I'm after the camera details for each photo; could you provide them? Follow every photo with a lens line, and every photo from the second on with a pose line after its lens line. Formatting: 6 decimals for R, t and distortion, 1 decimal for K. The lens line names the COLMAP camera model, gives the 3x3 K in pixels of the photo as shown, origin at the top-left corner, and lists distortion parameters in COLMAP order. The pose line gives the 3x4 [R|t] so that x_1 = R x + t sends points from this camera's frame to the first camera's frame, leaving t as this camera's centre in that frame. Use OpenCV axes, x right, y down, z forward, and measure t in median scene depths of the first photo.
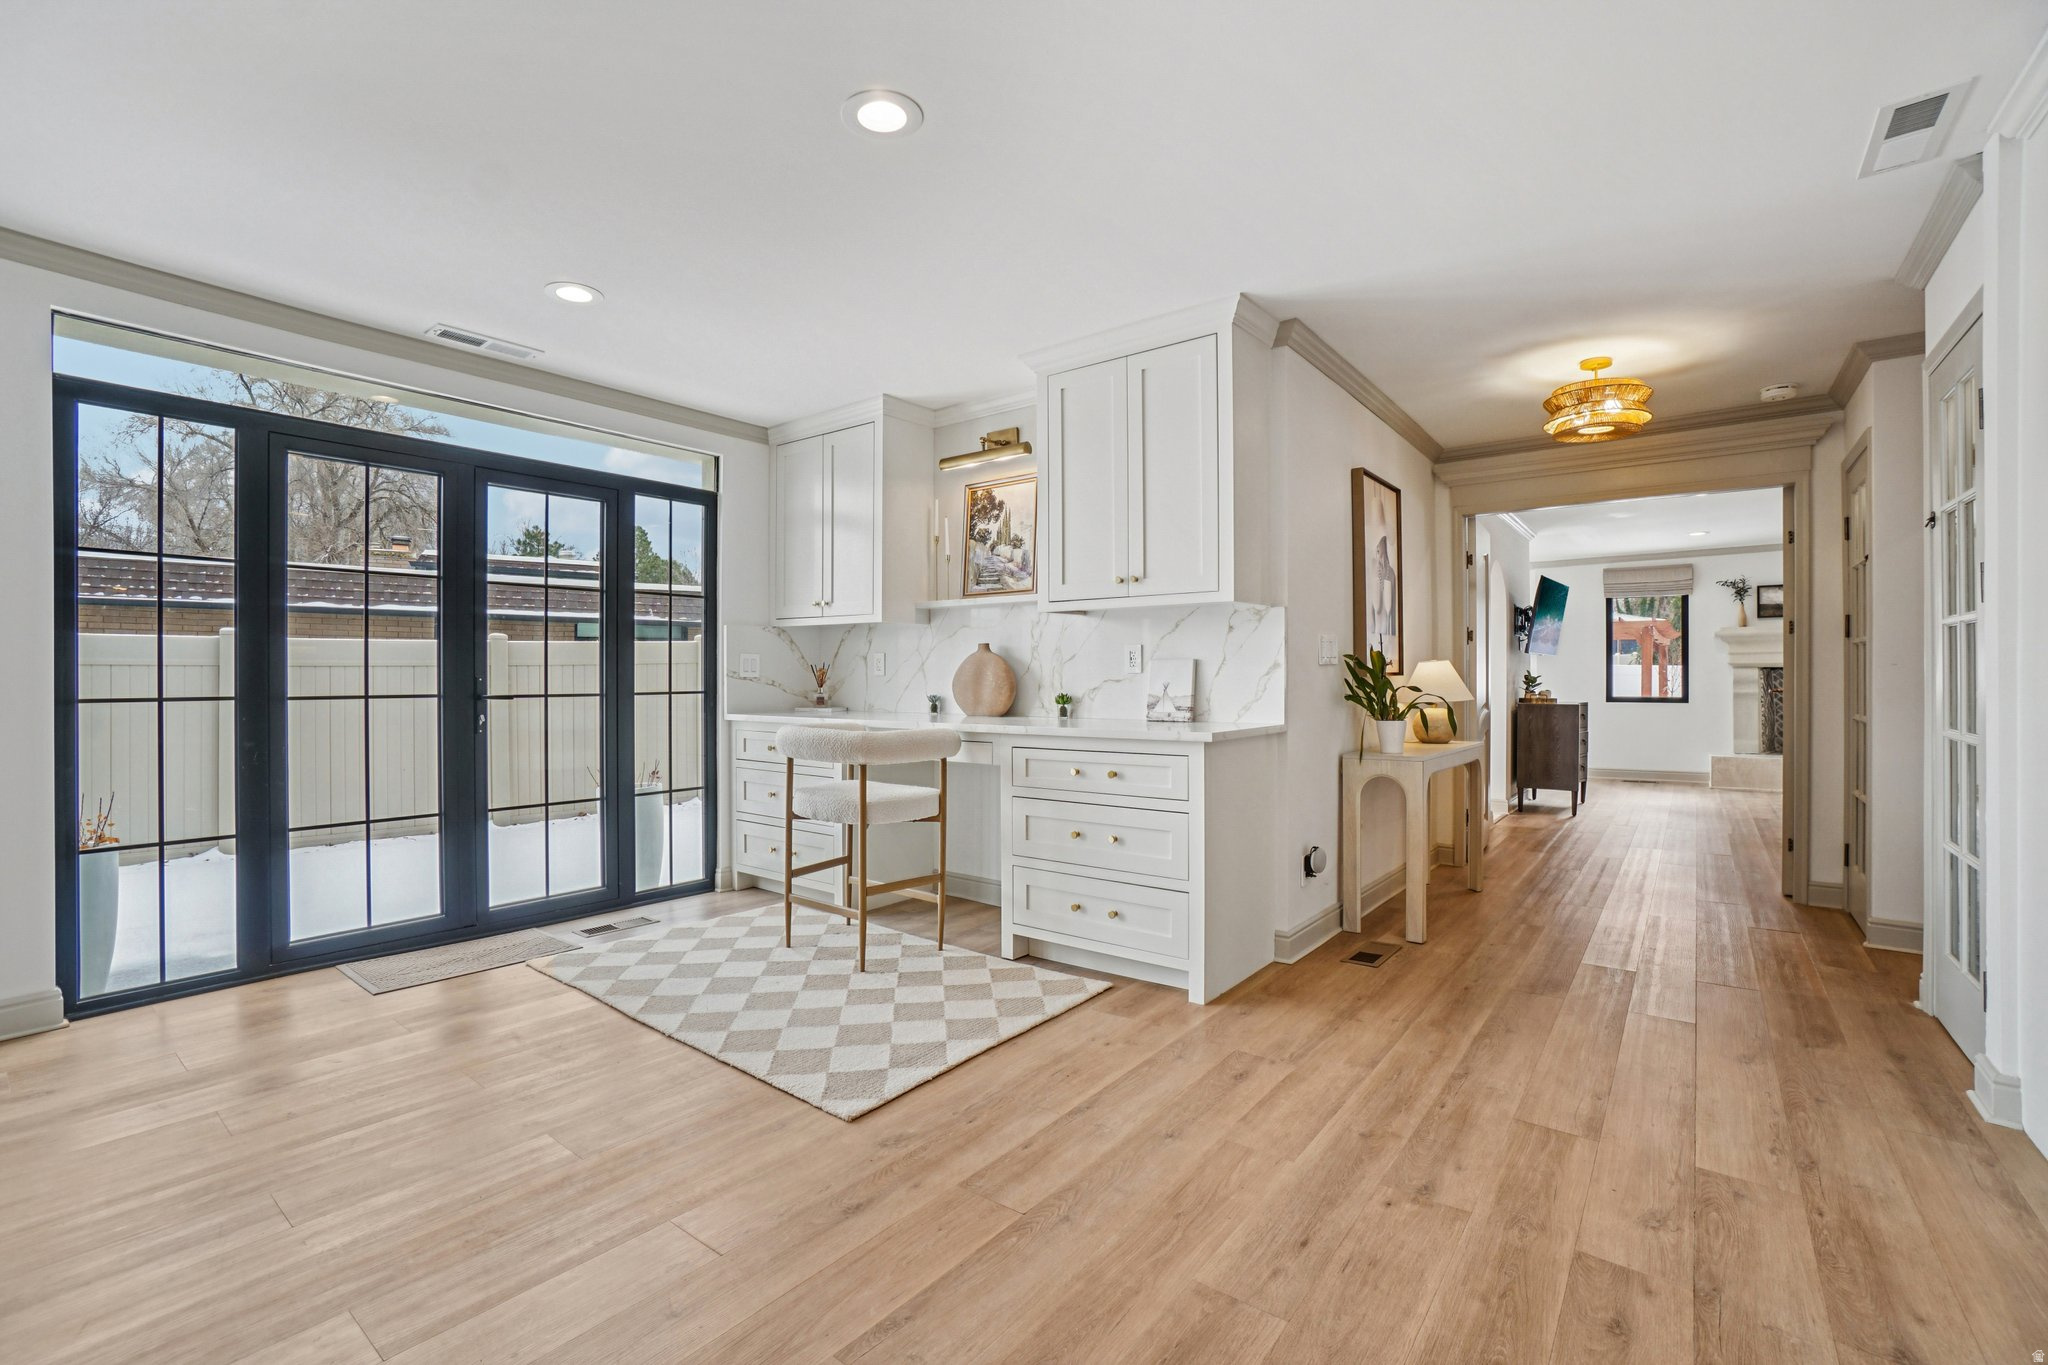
lens RADIAL K [[904.0, 0, 1000.2], [0, 904.0, 672.4], [0, 0, 1]] dist [-0.059124, 0.019415]
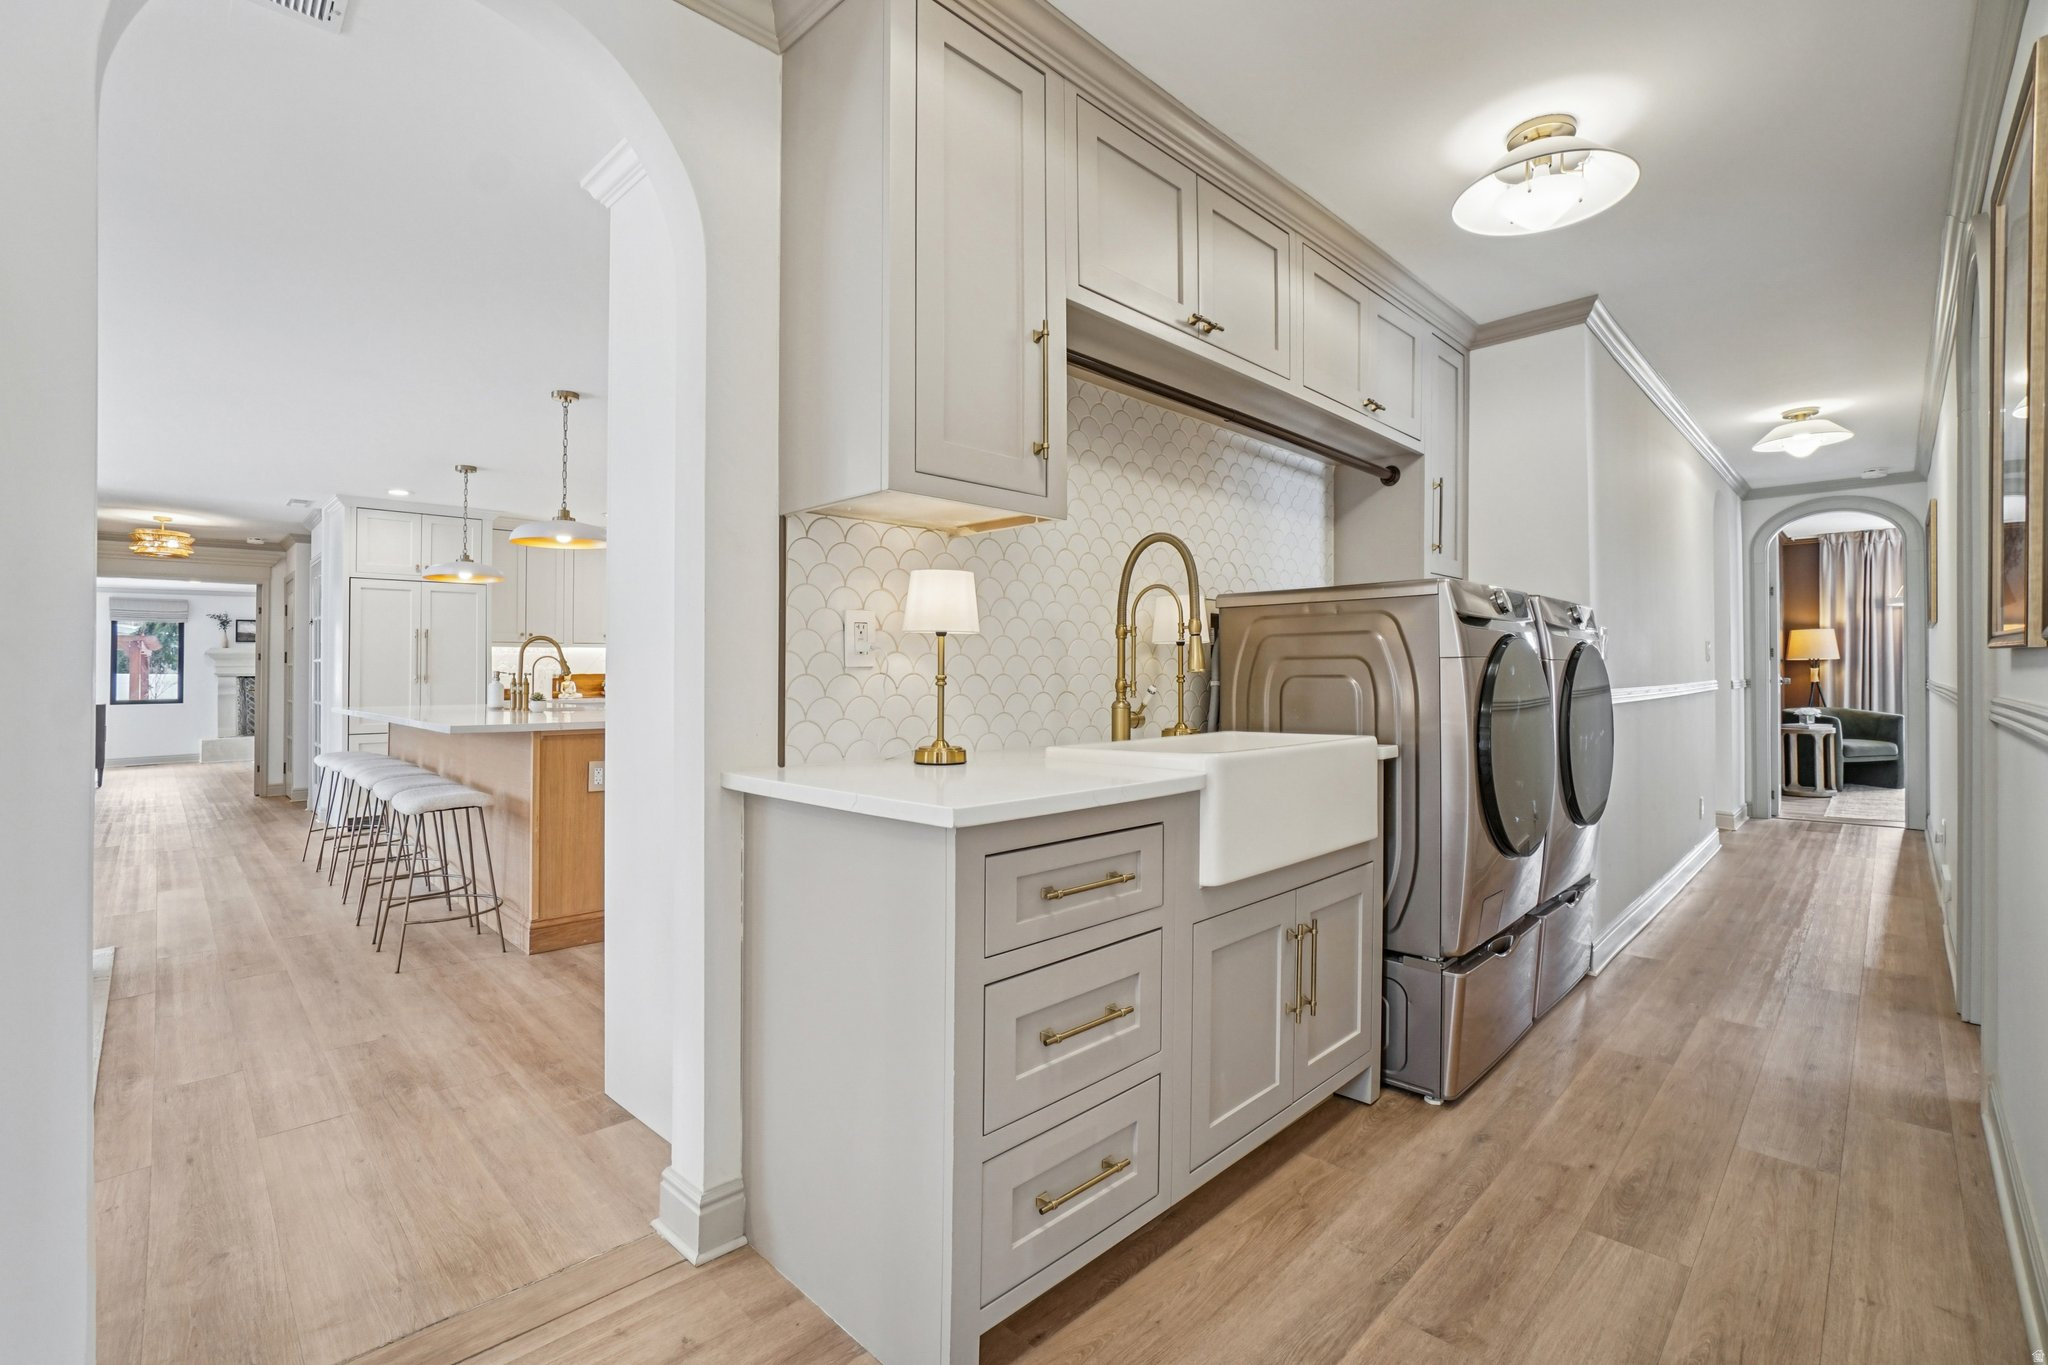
lens RADIAL K [[904.0, 0, 1001.4], [0, 904.0, 656.6], [0, 0, 1]] dist [-0.059124, 0.019415]
pose [[0.128330, 0.018926, 0.991551, -0.877252], [0.008193, 0.999764, -0.020144, 0.001060], [-0.991698, 0.010709, 0.128145, -0.959966]]
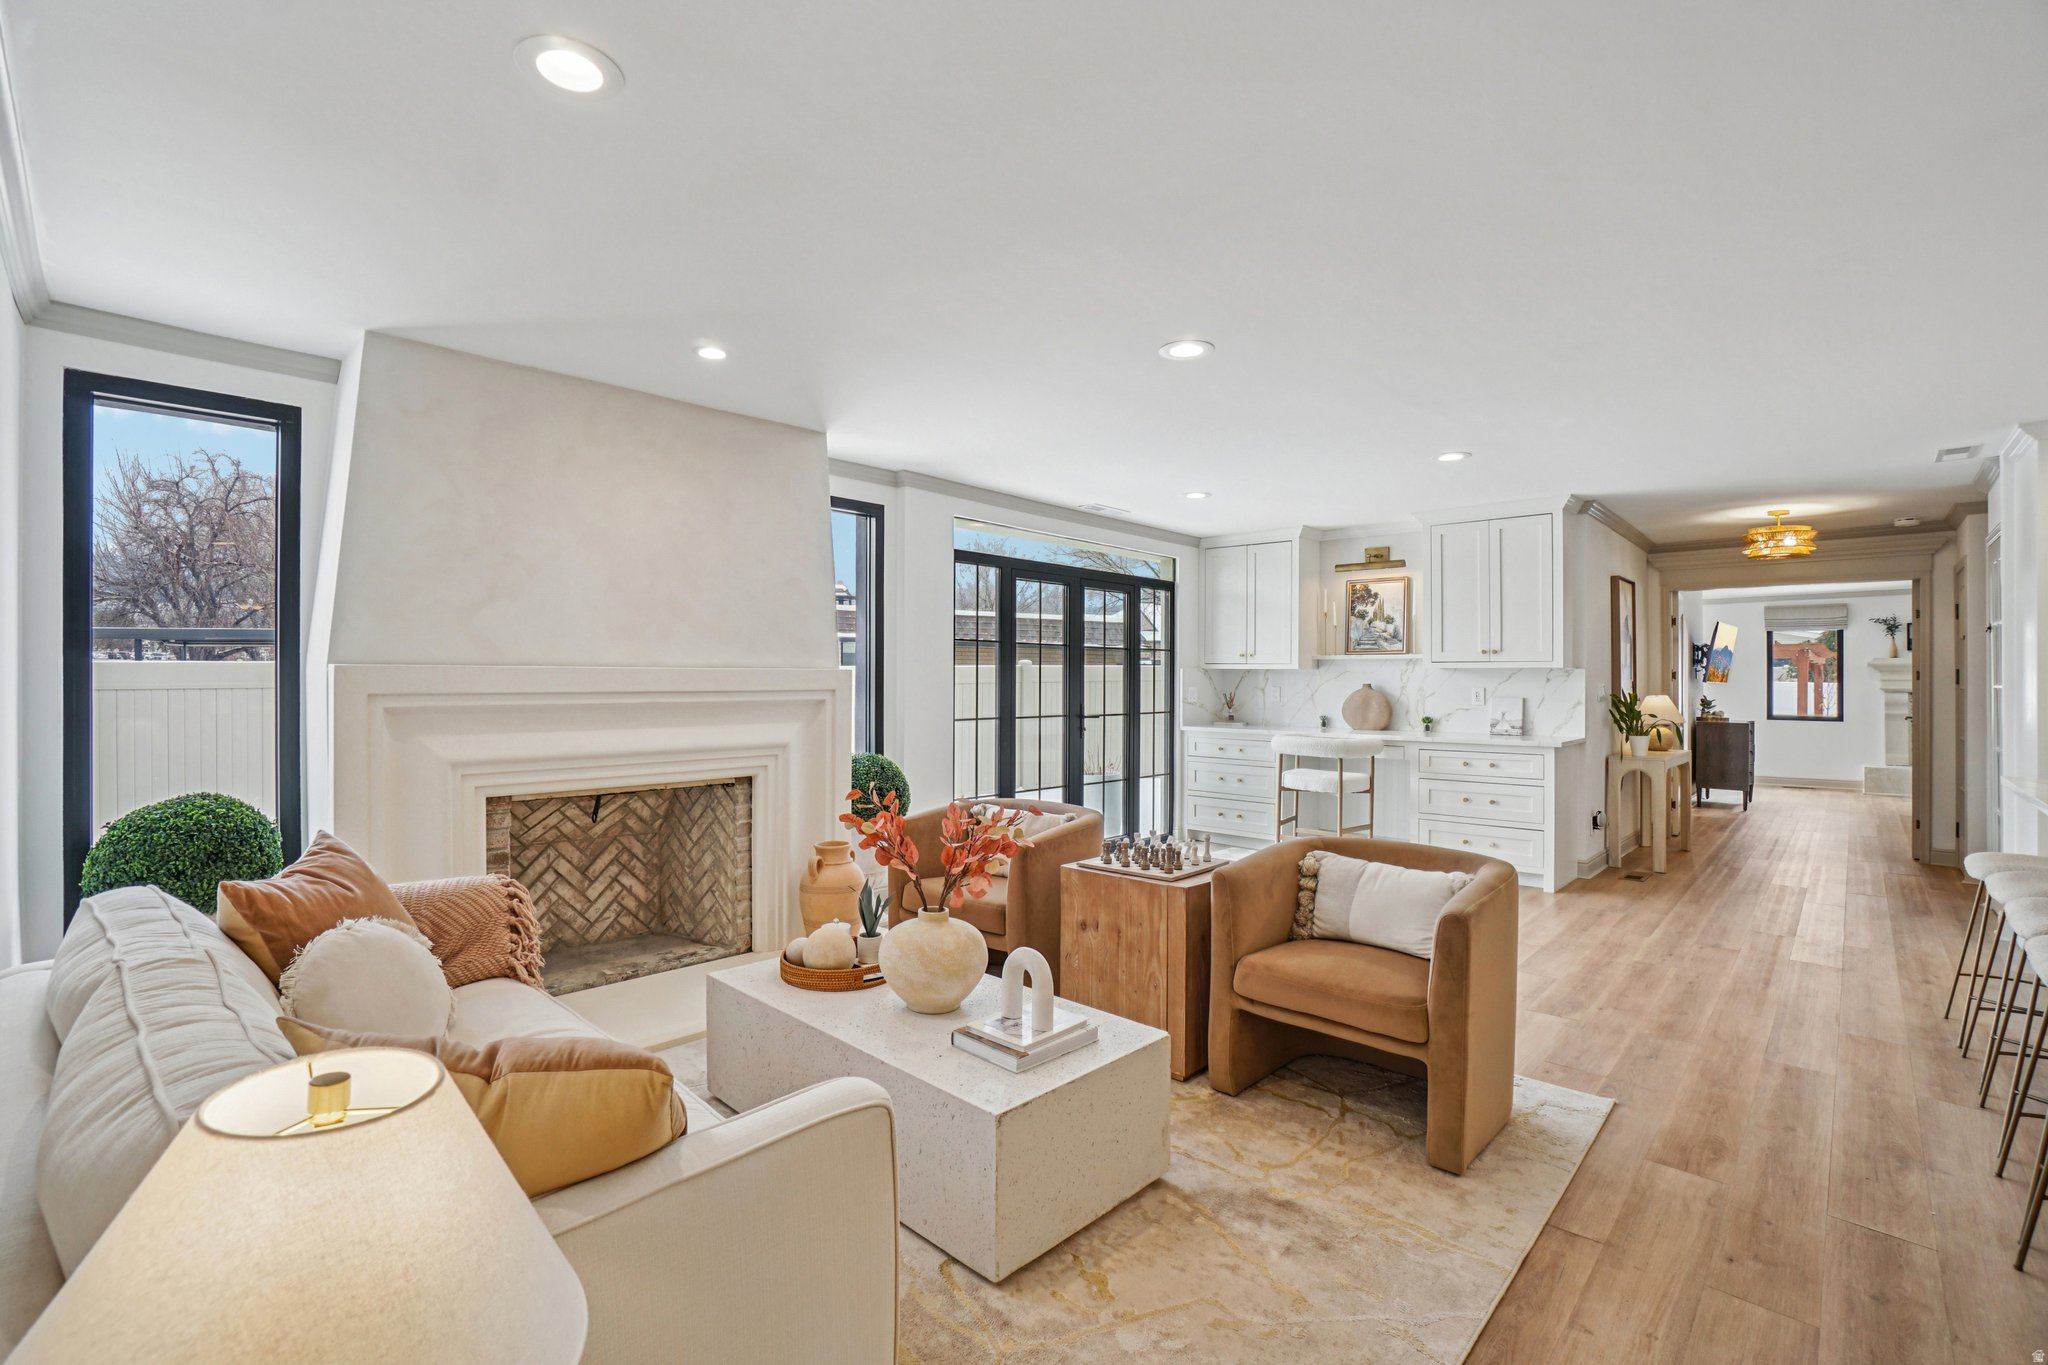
lens RADIAL K [[904.0, 0, 1007.5], [0, 904.0, 666.8], [0, 0, 1]] dist [-0.059124, 0.019415]
pose [[0.994782, 0.006252, -0.101835, -0.505156], [-0.007381, 0.999915, -0.010719, -0.041953], [0.101760, 0.011415, 0.994744, -0.653107]]
